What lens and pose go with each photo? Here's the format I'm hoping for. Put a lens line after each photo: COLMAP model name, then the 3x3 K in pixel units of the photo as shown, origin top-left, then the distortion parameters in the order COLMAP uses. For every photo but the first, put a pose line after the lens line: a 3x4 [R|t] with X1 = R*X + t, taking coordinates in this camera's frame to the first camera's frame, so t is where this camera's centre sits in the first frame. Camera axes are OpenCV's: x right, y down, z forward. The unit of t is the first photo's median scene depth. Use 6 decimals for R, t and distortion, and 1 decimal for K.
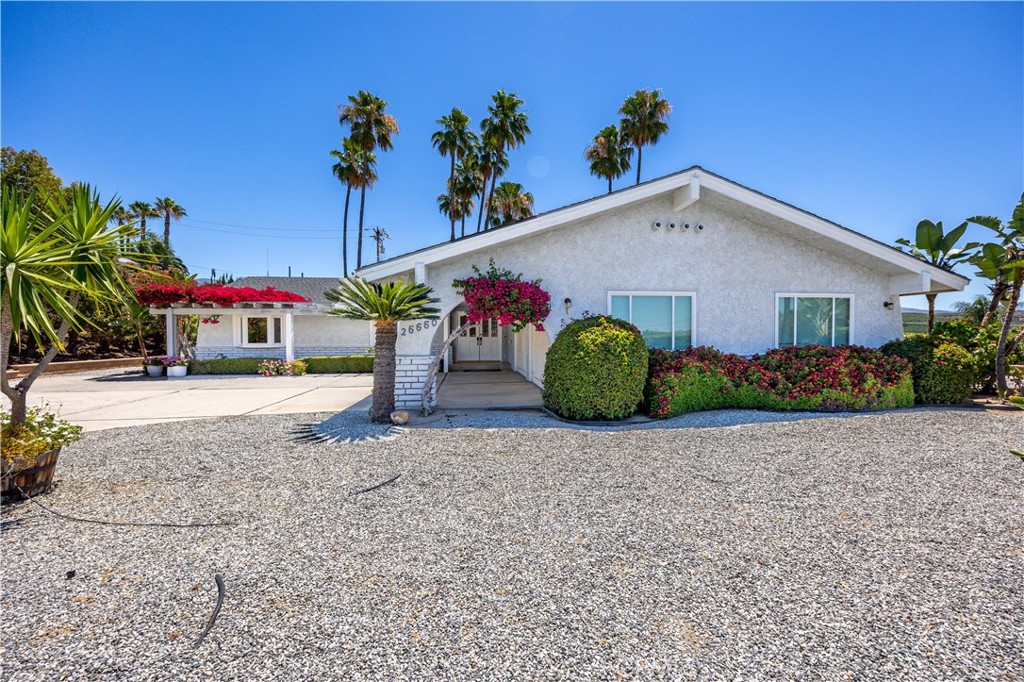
lens RADIAL K [[402.2, 0, 512.0], [0, 402.2, 341.0], [0, 0, 1]] dist [-0.000905, -0.000219]
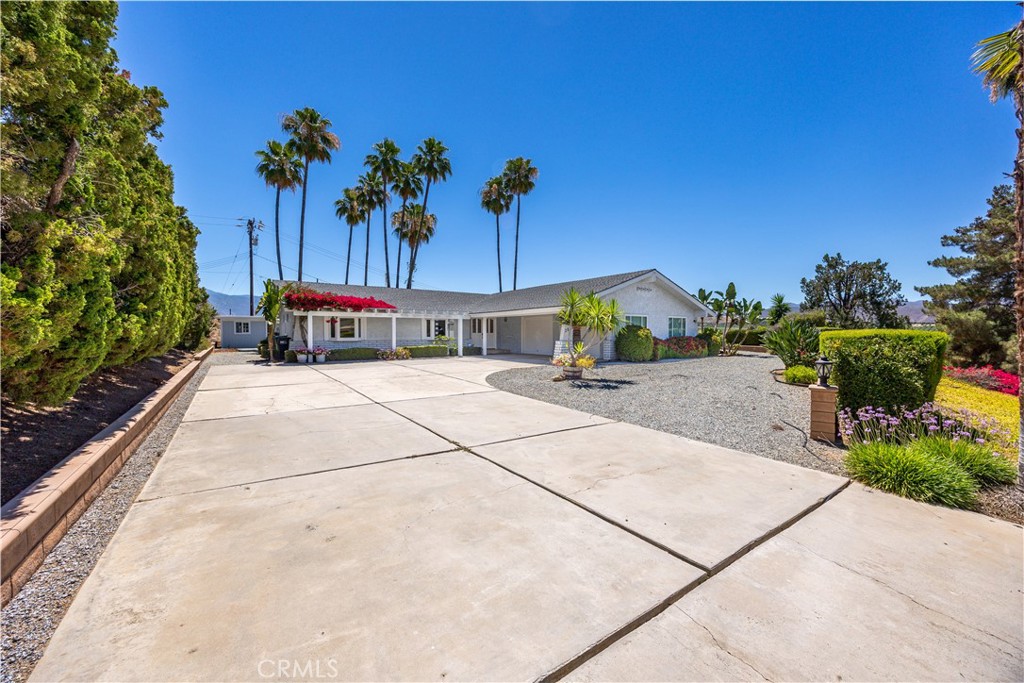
lens RADIAL K [[392.4, 0, 513.0], [0, 392.4, 342.4], [0, 0, 1]] dist [-0.000540, -0.000133]
pose [[0.869867, -0.011838, 0.493145, -0.774736], [0.004577, 0.999863, 0.015929, 0.003460], [-0.493265, -0.011599, 0.869802, -0.374790]]
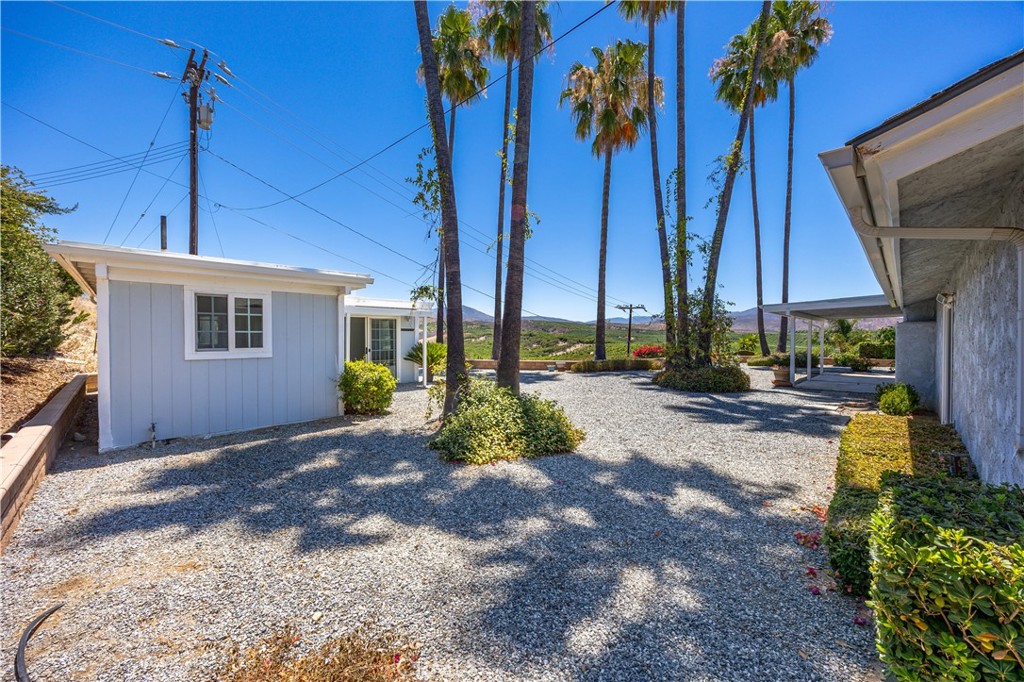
lens RADIAL K [[390.8, 0, 516.4], [0, 390.8, 339.4], [0, 0, 1]] dist [-0.000491, -0.000071]
pose [[0.773278, 0.000248, 0.634068, -1.018013], [0.000482, 0.999999, -0.000979, -0.031531], [-0.634067, 0.001063, 0.773277, 1.610790]]
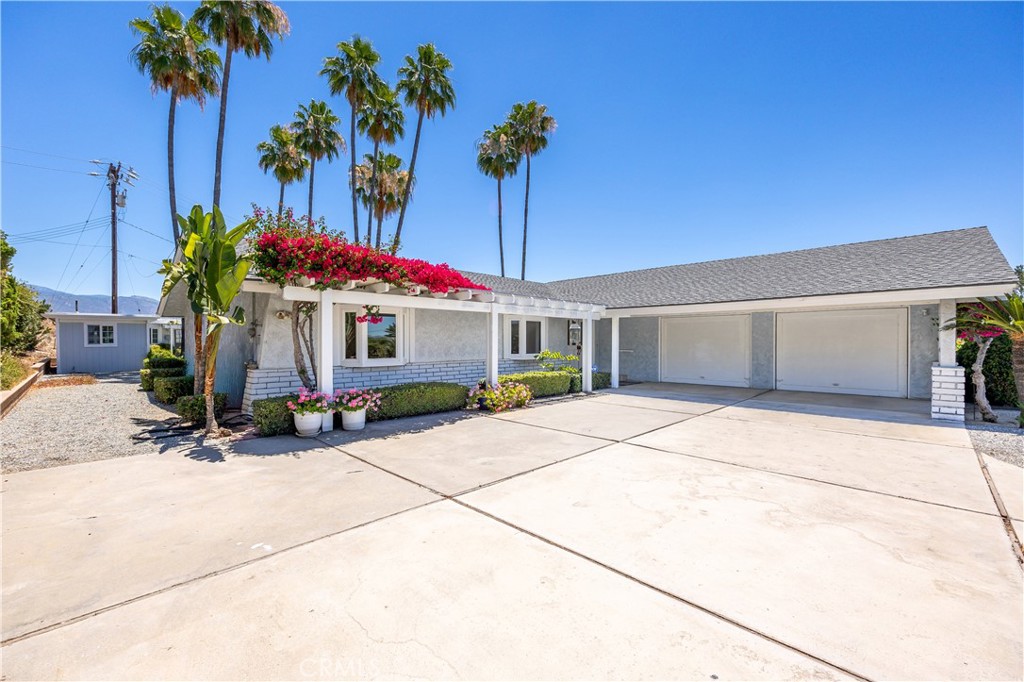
lens RADIAL K [[425.3, 0, 497.2], [0, 425.3, 344.4], [0, 0, 1]] dist [-0.001114, -0.003730]
pose [[0.780645, -0.005801, 0.624948, -0.863048], [0.006850, 0.999976, 0.000726, -0.013188], [-0.624937, 0.003714, 0.780666, 0.432490]]
